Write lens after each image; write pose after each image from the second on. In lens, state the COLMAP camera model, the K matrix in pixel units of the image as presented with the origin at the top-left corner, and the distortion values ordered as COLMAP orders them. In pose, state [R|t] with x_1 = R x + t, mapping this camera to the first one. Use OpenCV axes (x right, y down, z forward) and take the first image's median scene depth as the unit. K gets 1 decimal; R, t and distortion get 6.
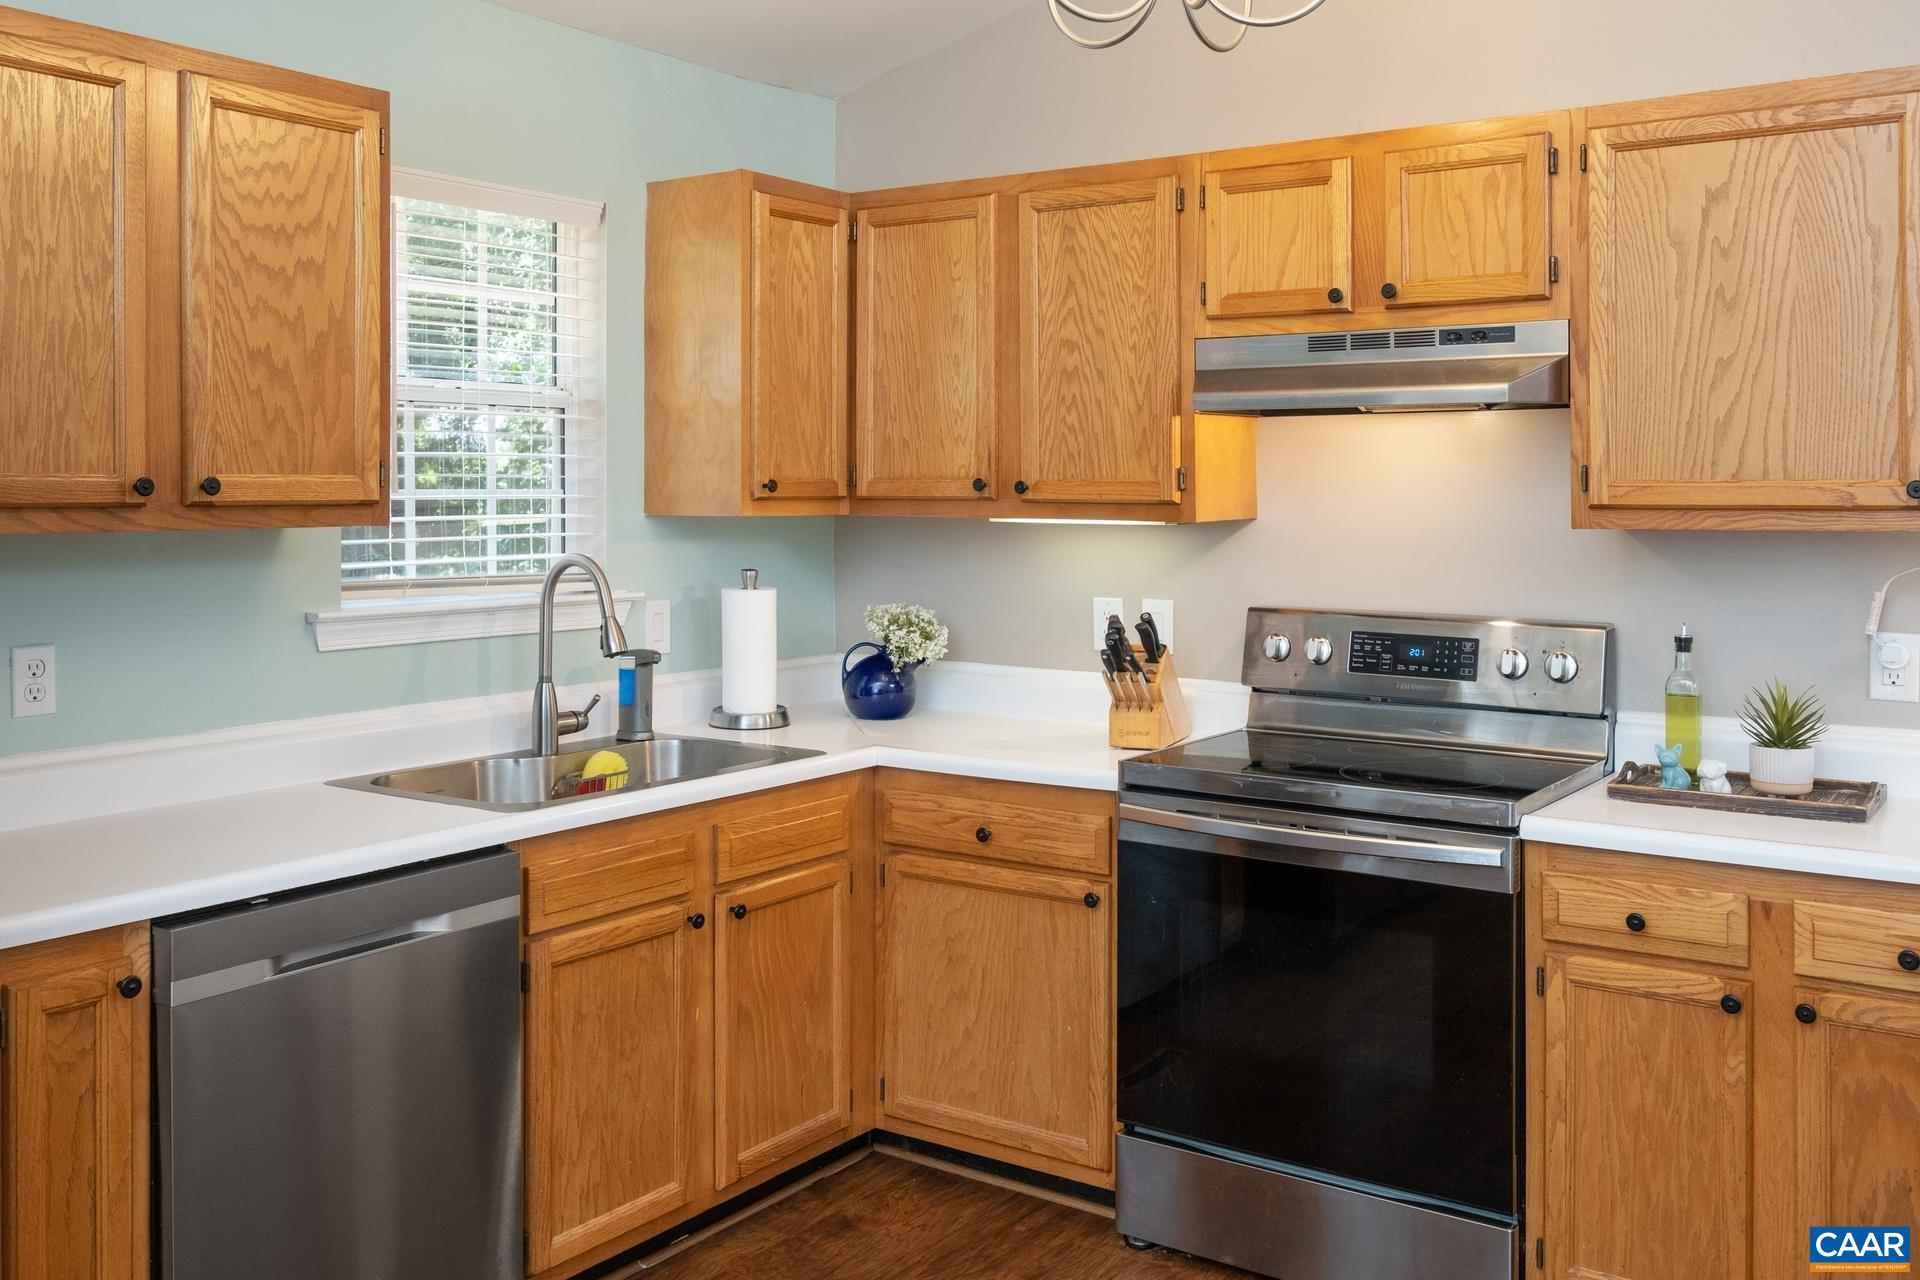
lens RADIAL K [[1724.1, 0, 962.1], [0, 1724.1, 490.0], [0, 0, 1]] dist [0.005121, -0.001005]
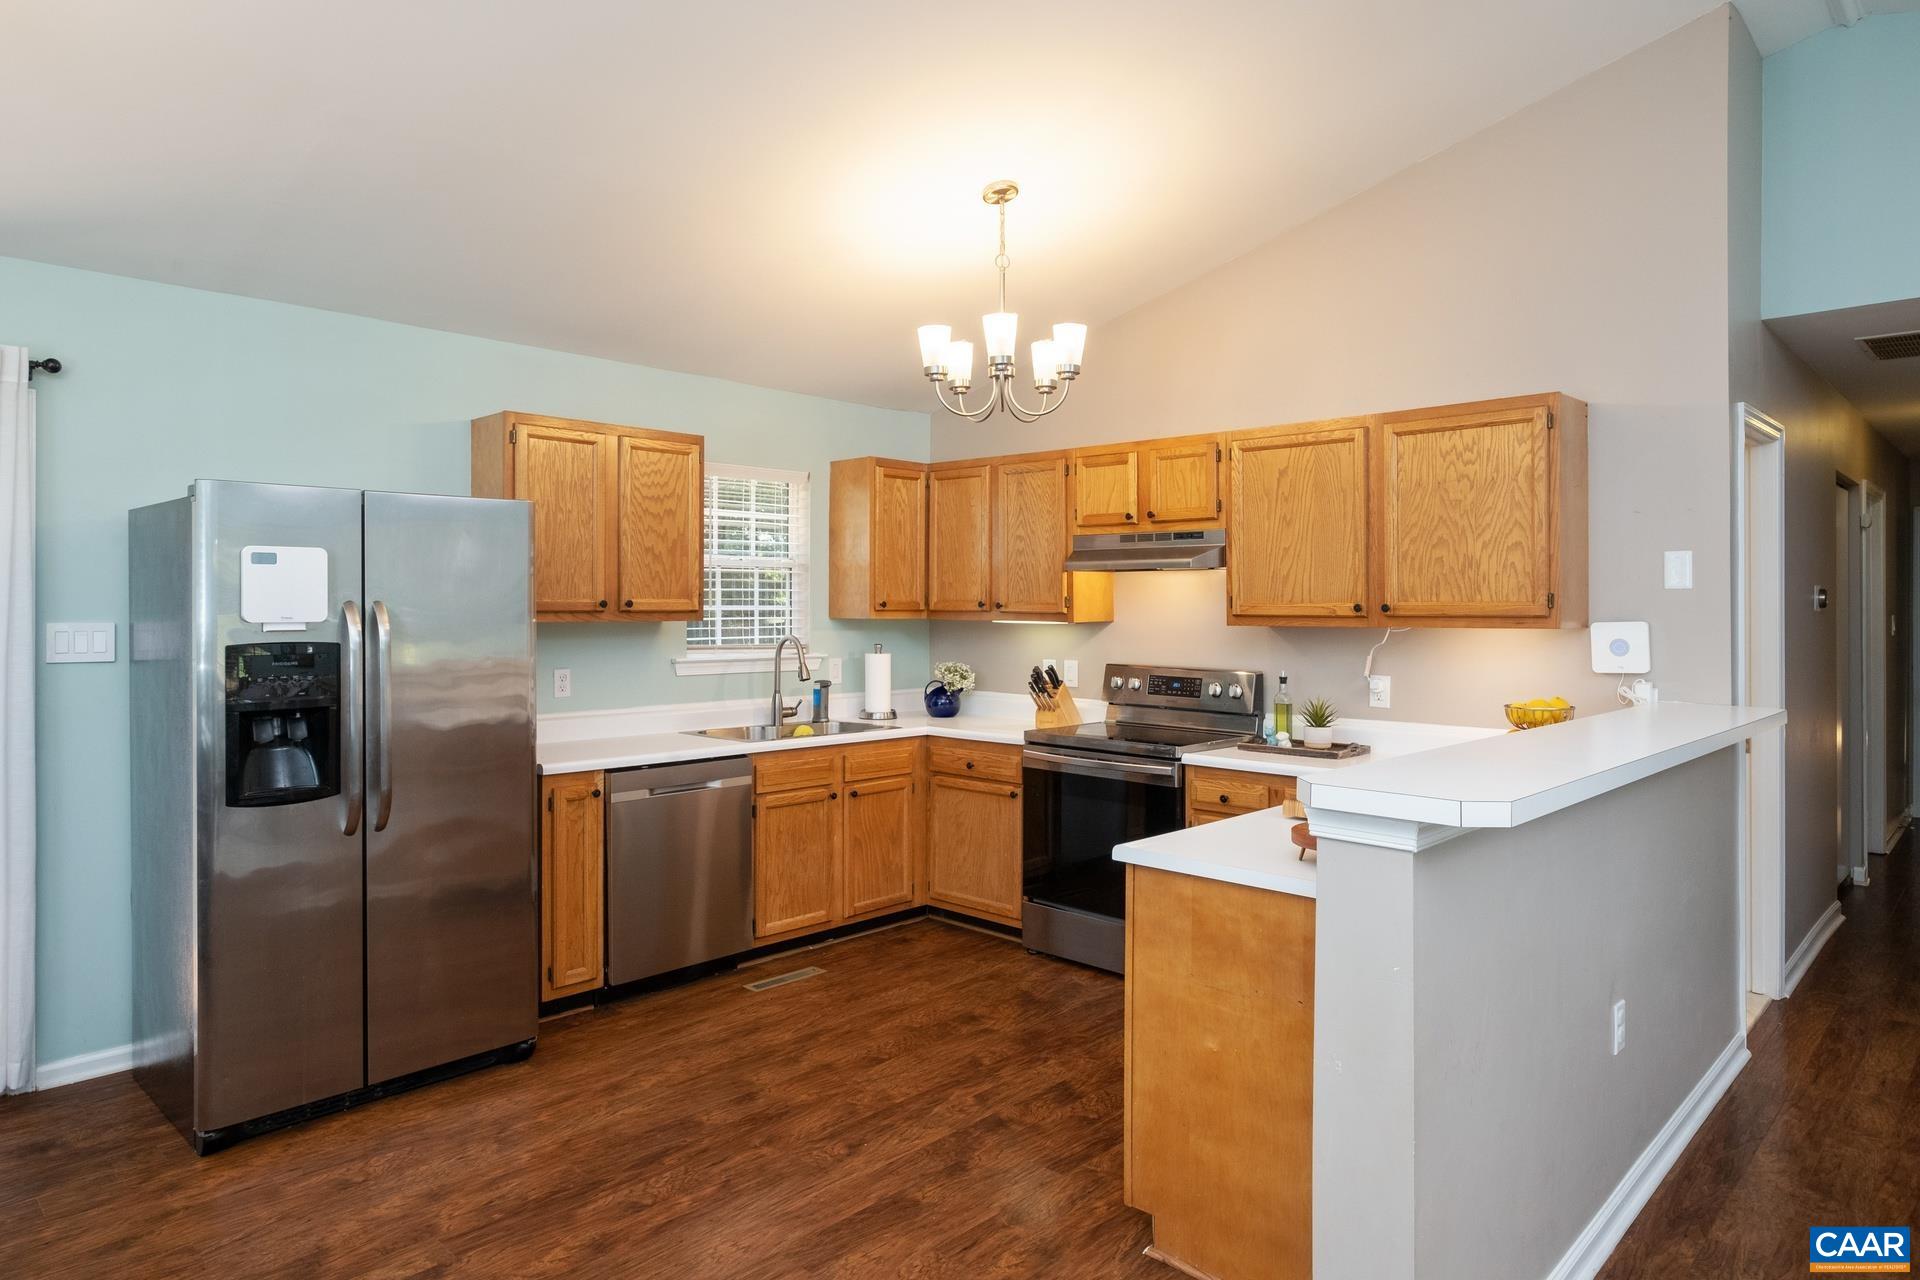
lens RADIAL K [[1150.8, 0, 958.2], [0, 1150.8, 604.8], [0, 0, 1]] dist [-0.002769, 0.000606]
pose [[0.987820, 0.003437, -0.155565, 0.224664], [-0.003784, 0.999991, -0.001932, 0.000484], [0.155557, 0.002497, 0.987824, -0.434854]]
